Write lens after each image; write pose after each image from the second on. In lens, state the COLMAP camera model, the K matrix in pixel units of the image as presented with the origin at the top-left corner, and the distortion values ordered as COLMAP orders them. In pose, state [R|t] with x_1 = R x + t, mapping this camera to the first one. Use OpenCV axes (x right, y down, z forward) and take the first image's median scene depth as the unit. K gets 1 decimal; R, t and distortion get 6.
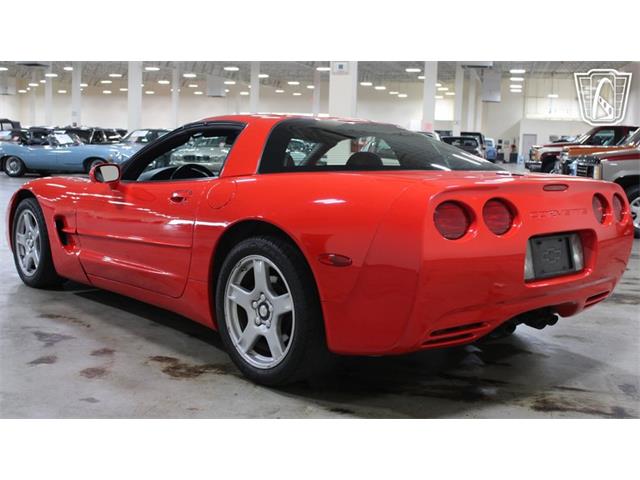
lens RADIAL K [[751.2, 0, 320.3], [0, 751.2, 242.3], [0, 0, 1]] dist [-0.038492, 0.000000]
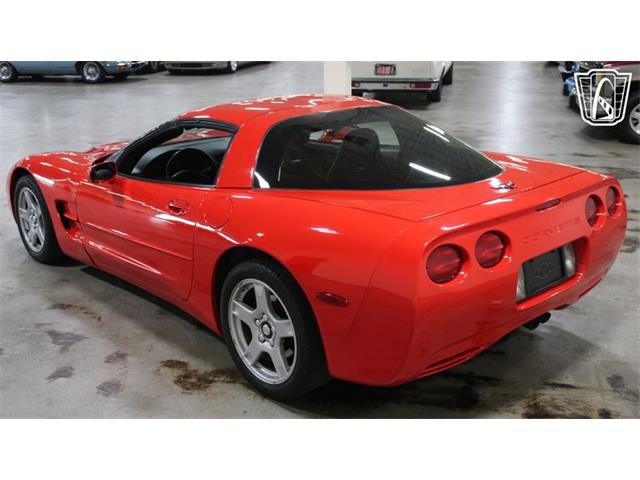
lens RADIAL K [[751.2, 0, 321.5], [0, 751.2, 239.2], [0, 0, 1]] dist [-0.038492, 0.000000]
pose [[0.999026, -0.043244, -0.008732, 0.014625], [0.044110, 0.982634, 0.180237, -0.209869], [0.000786, -0.180447, 0.983584, -0.001532]]
